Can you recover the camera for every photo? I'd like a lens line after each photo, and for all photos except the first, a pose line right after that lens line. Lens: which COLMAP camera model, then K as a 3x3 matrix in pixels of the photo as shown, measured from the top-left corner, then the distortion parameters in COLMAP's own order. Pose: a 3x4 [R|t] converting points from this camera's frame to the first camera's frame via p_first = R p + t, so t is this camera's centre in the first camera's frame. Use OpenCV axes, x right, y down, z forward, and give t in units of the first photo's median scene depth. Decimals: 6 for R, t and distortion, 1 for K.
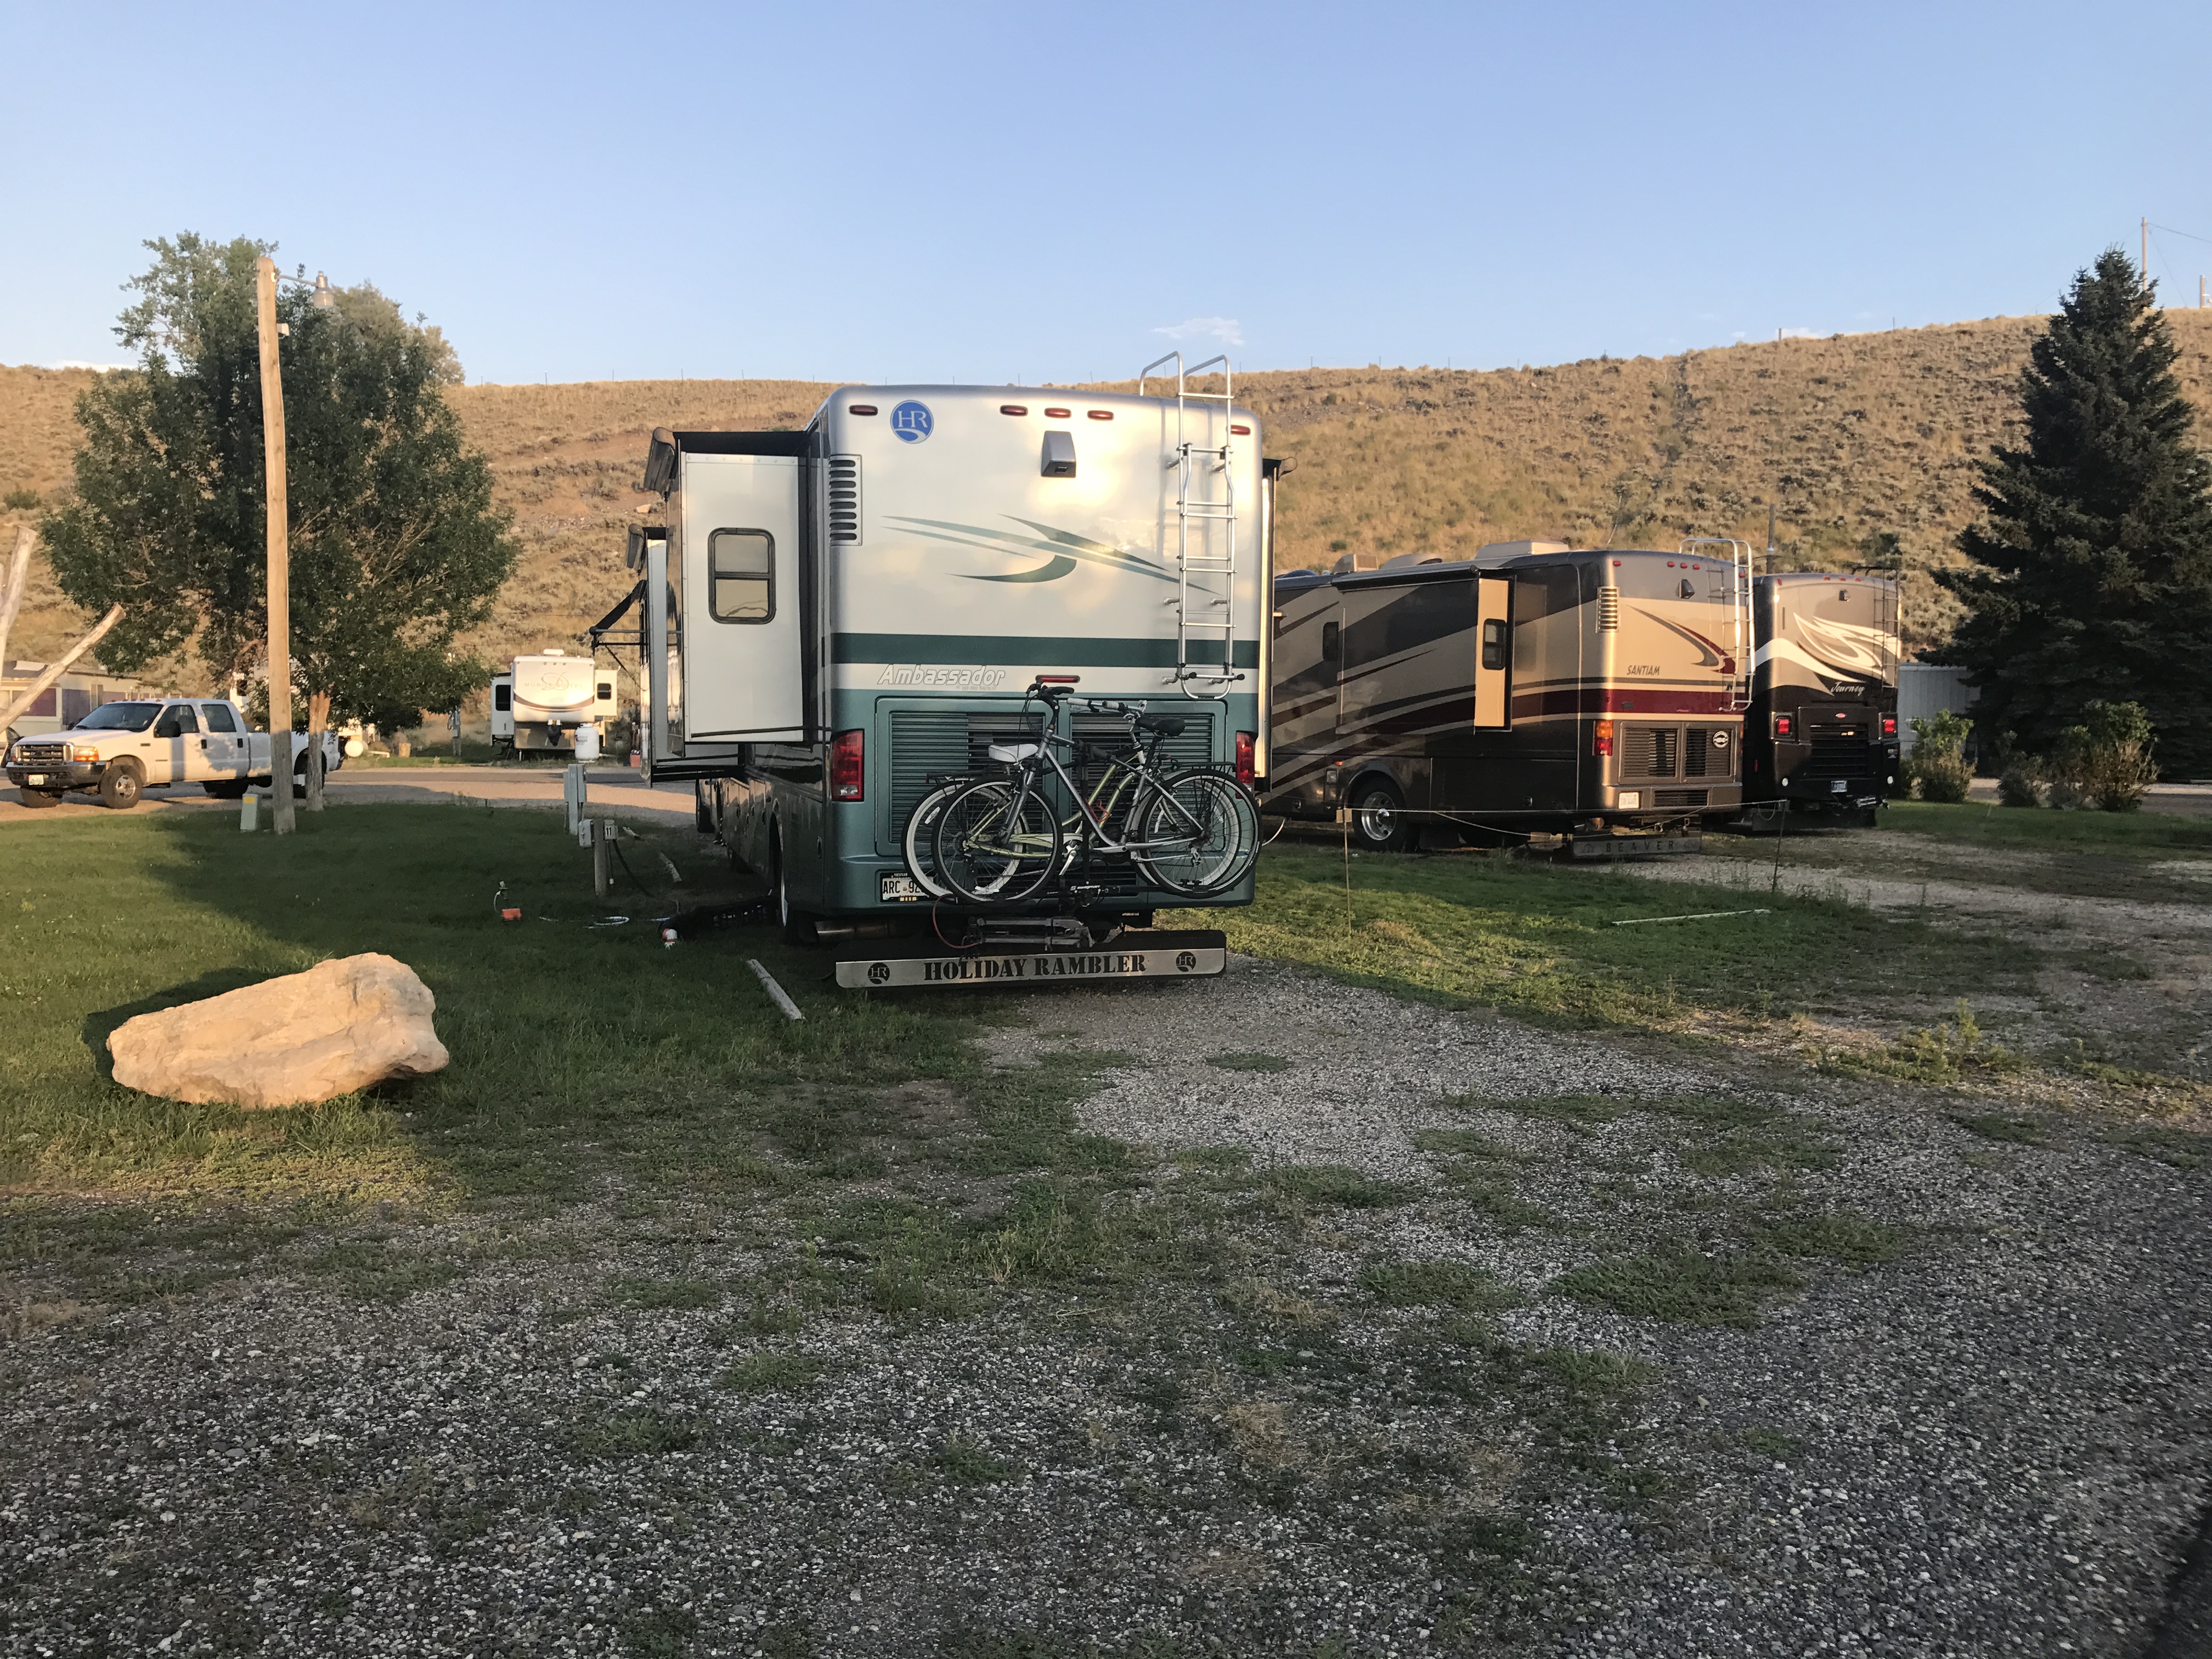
lens RADIAL K [[1808.1, 0, 1118.0], [0, 1808.1, 817.6], [0, 0, 1]] dist [0.023069, -0.026408]
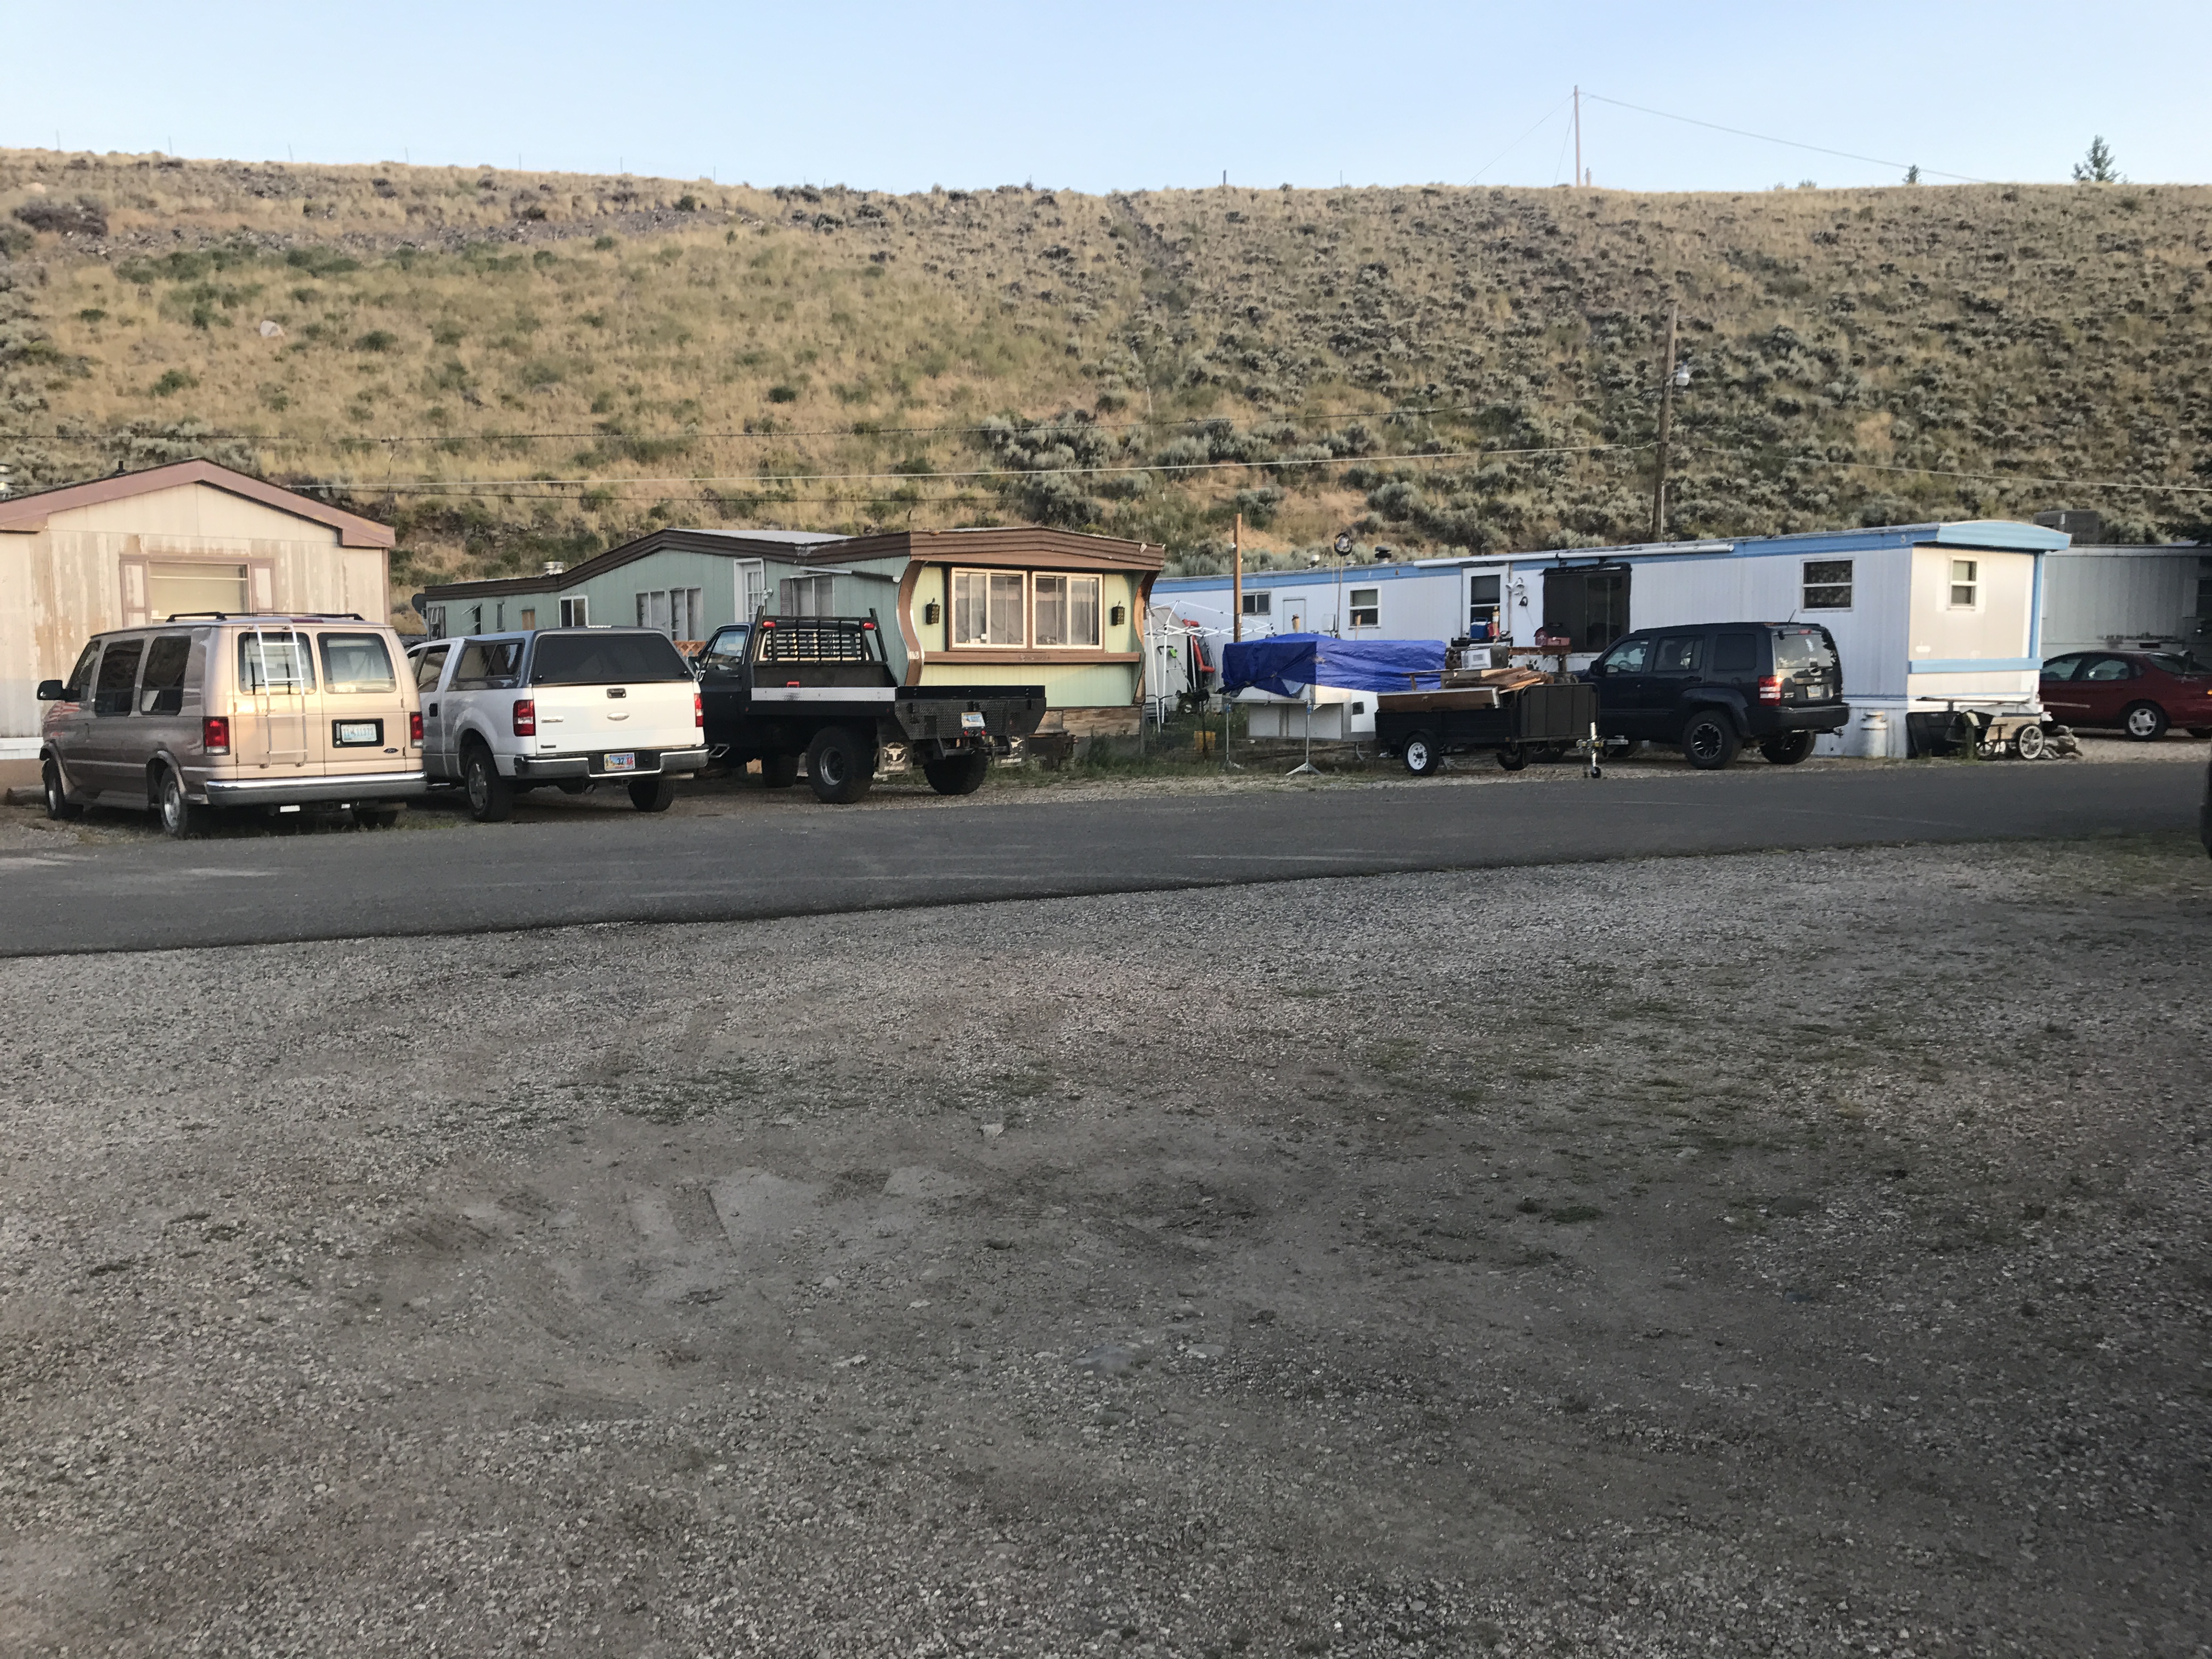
lens RADIAL K [[1808.1, 0, 1104.0], [0, 1808.1, 838.3], [0, 0, 1]] dist [0.023069, -0.026408]
pose [[0.897028, -0.057967, 0.438156, -0.070682], [0.037987, 0.997805, 0.054238, -0.017604], [-0.440339, -0.032009, 0.897261, 0.324752]]
